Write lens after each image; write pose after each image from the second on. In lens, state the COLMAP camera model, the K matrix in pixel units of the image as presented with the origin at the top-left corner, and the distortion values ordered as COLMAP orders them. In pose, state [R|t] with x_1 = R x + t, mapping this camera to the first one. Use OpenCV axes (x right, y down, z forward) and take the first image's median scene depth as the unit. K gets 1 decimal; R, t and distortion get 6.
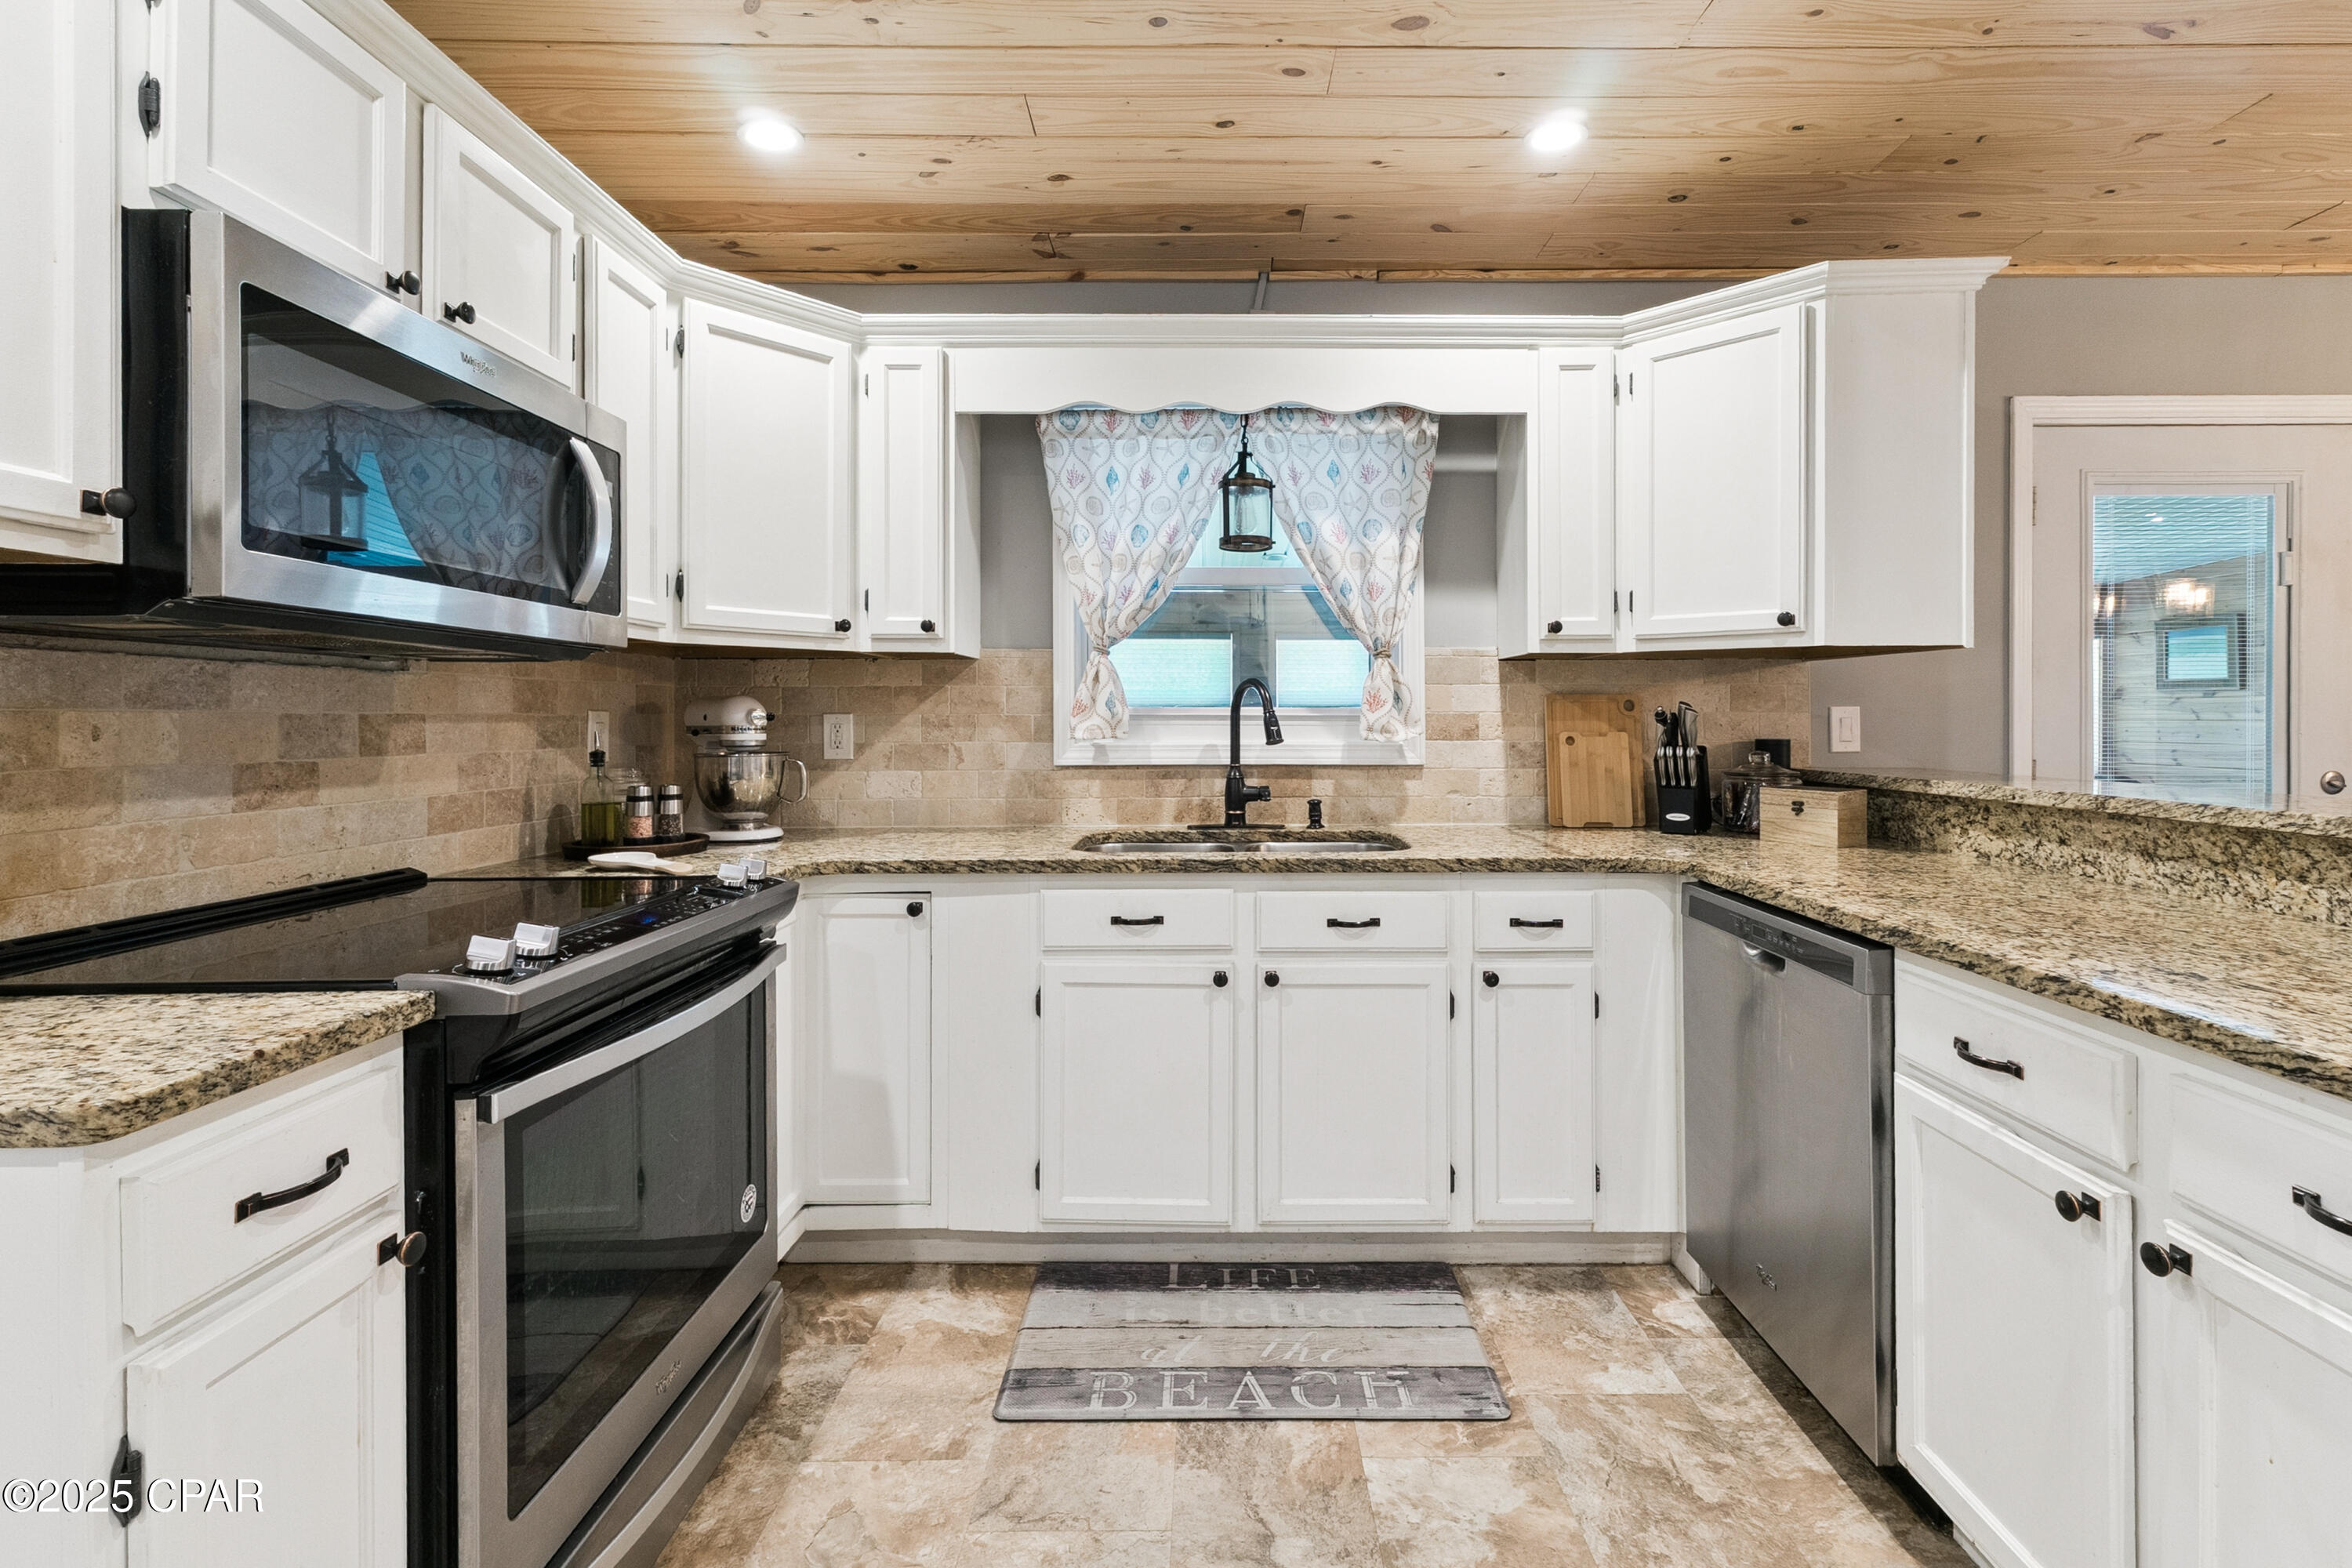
lens RADIAL K [[1019.8, 0, 1209.3], [0, 1019.8, 716.1], [0, 0, 1]] dist [0.011801, -0.000603]
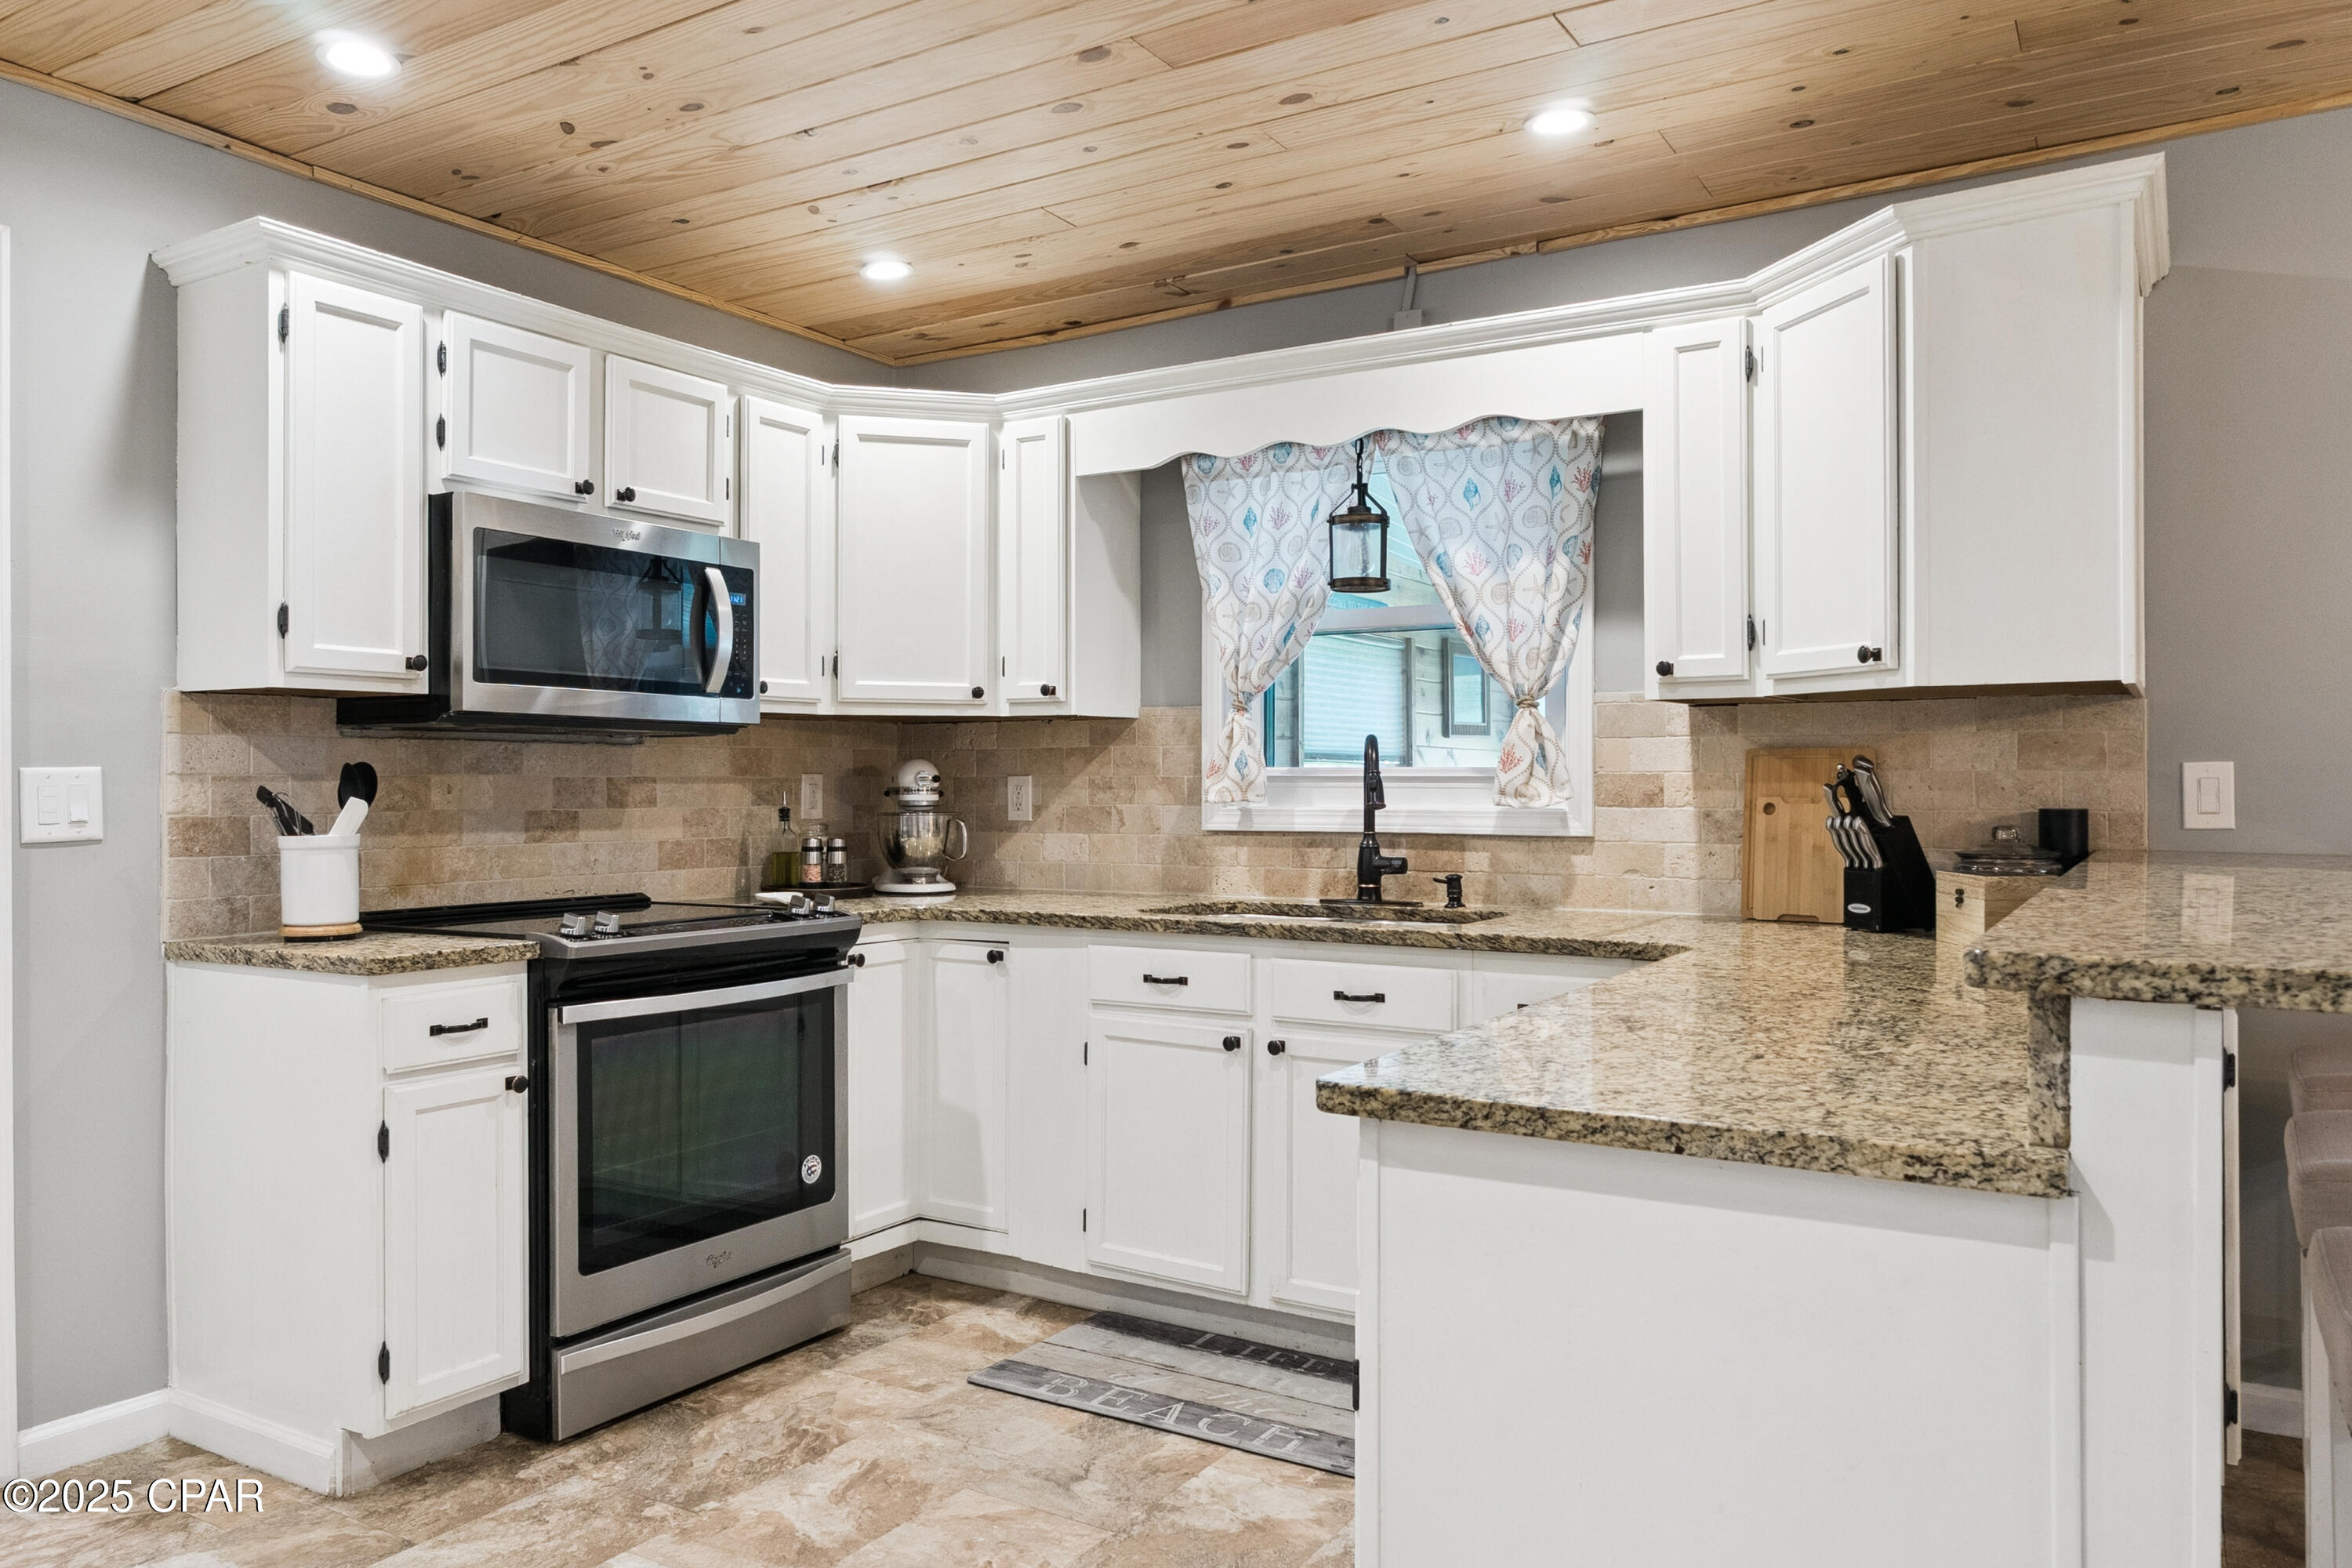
lens RADIAL K [[1655.6, 0, 1161.7], [0, 1655.6, 769.1], [0, 0, 1]] dist [0.019569, -0.011119]
pose [[0.844983, -0.004249, -0.534777, 0.790925], [0.001646, 0.999984, -0.005345, 0.000317], [0.534791, 0.003636, 0.844976, -0.381744]]
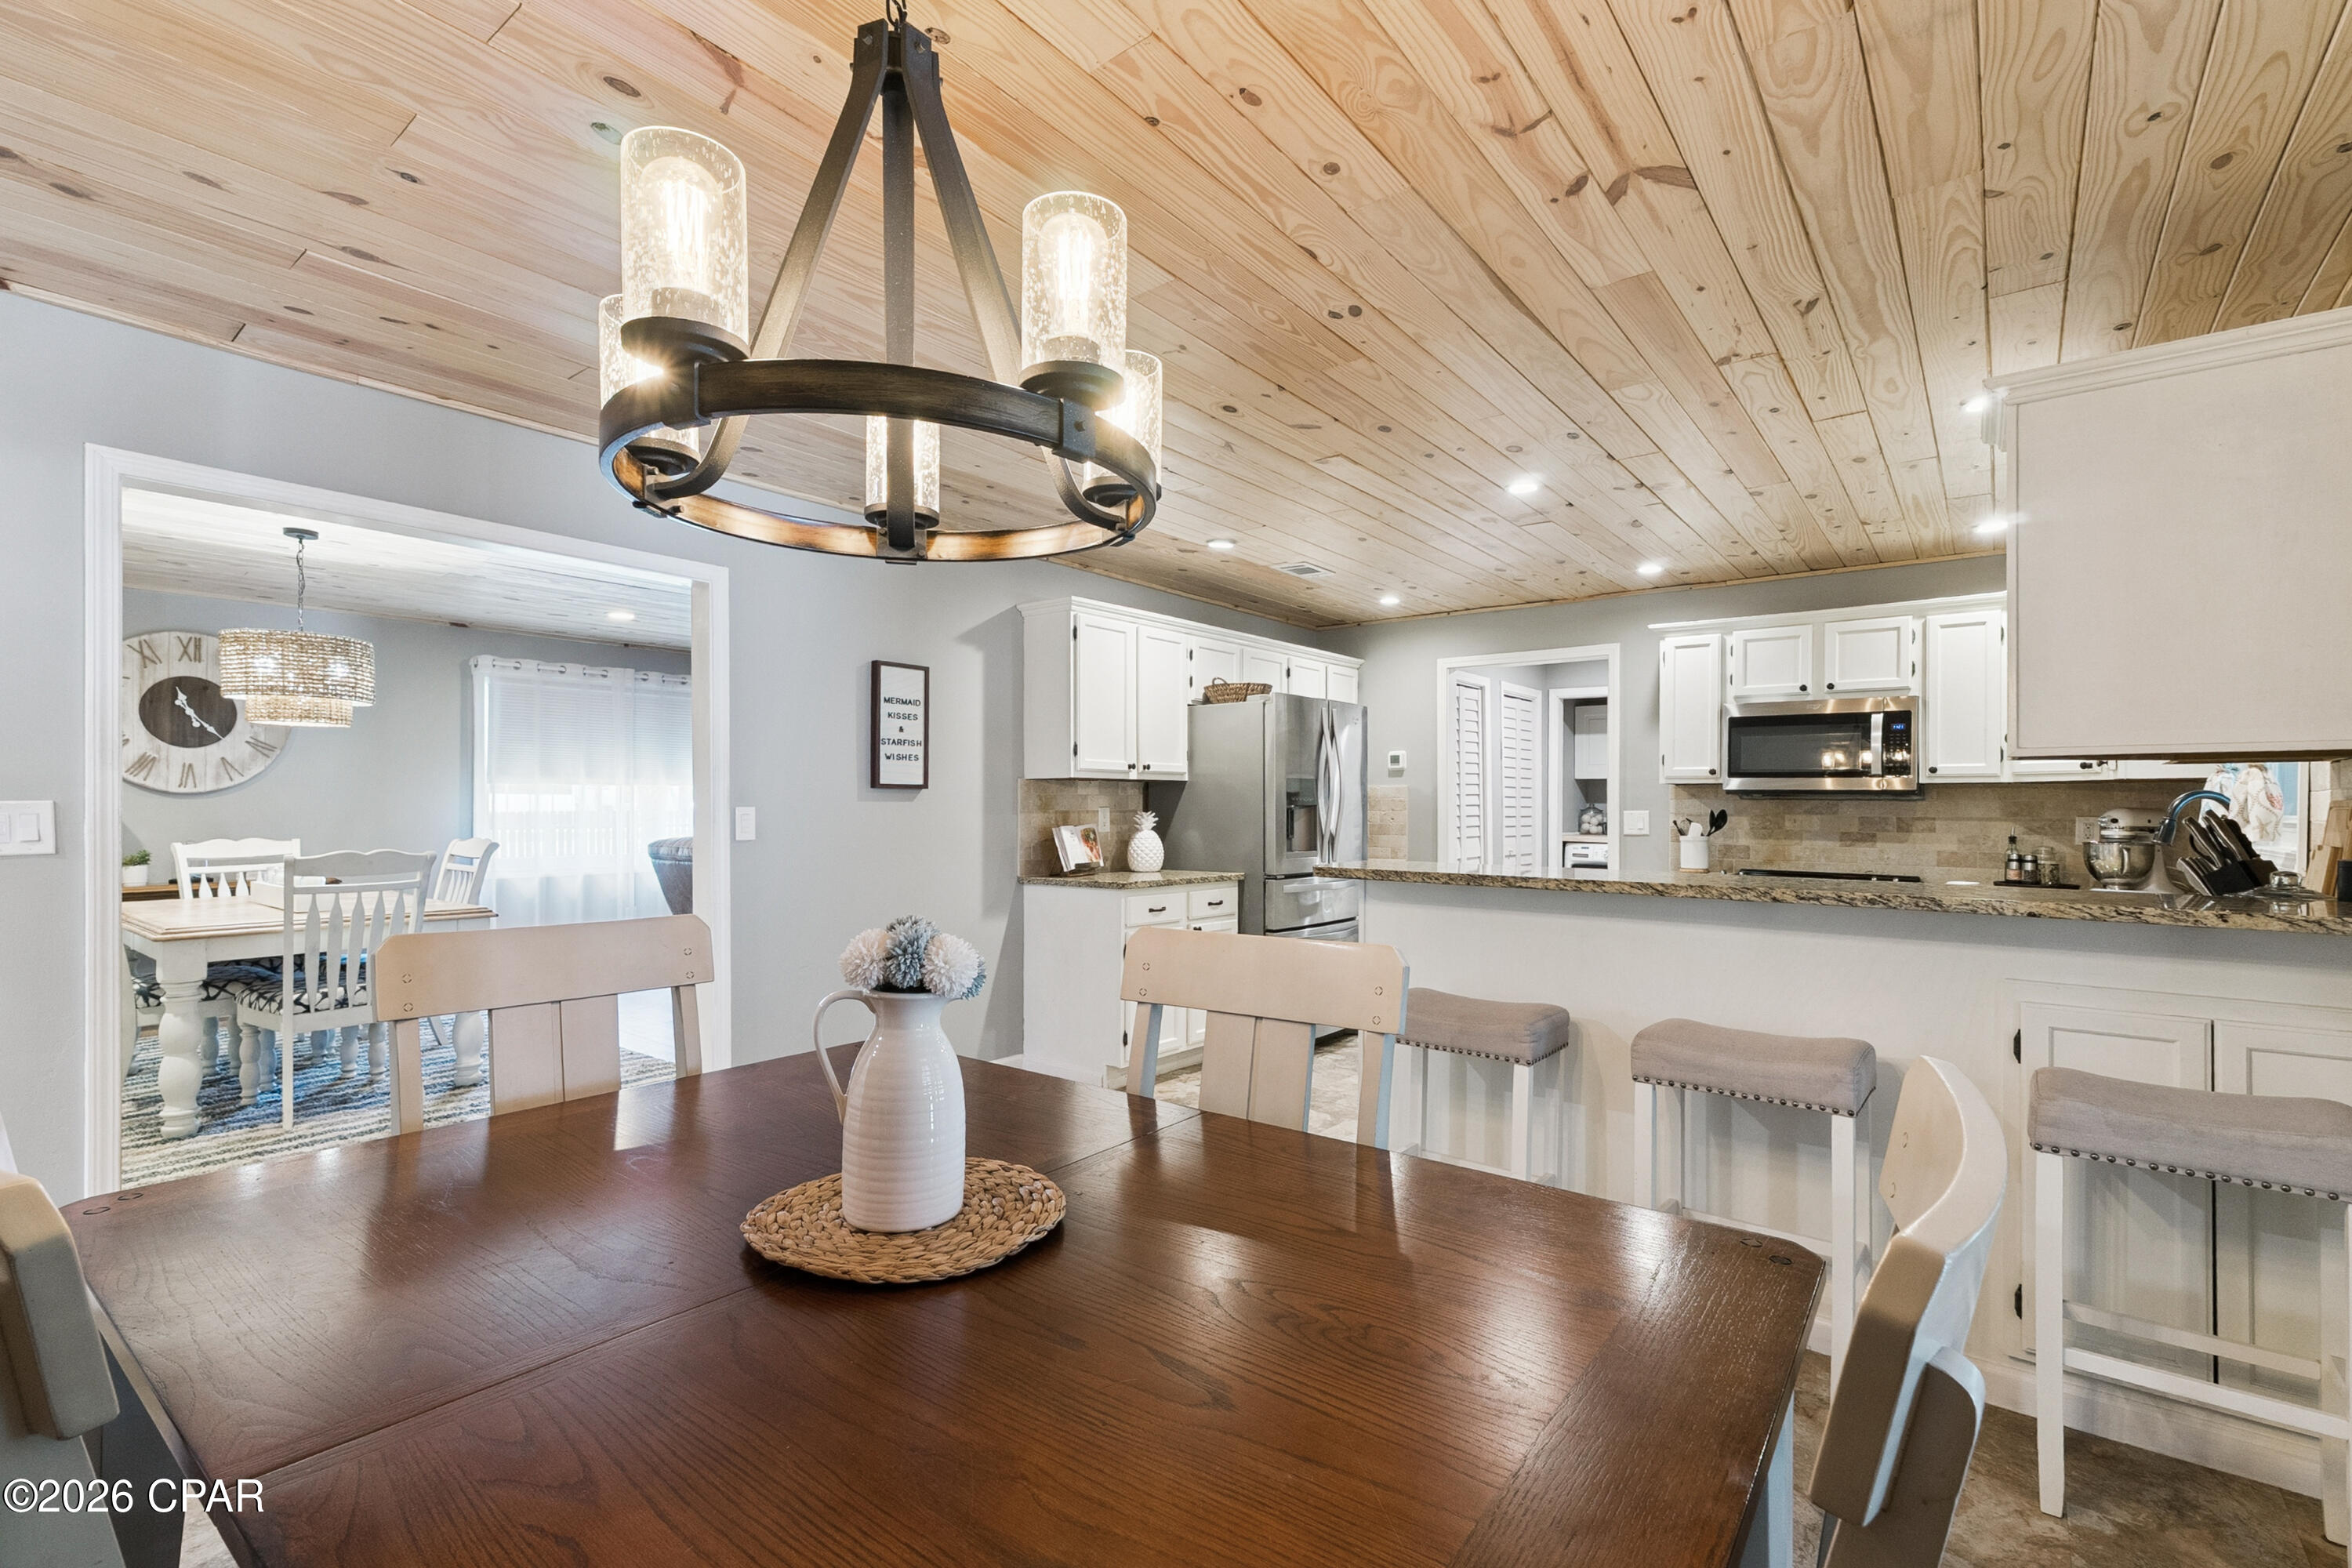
lens RADIAL K [[1019.8, 0, 1166.6], [0, 1019.8, 792.3], [0, 0, 1]] dist [0.011801, -0.000603]
pose [[-0.637732, -0.014198, -0.770128, 2.049876], [-0.007413, 0.999897, -0.012295, -0.015996], [0.770223, -0.002132, -0.637771, 1.005179]]
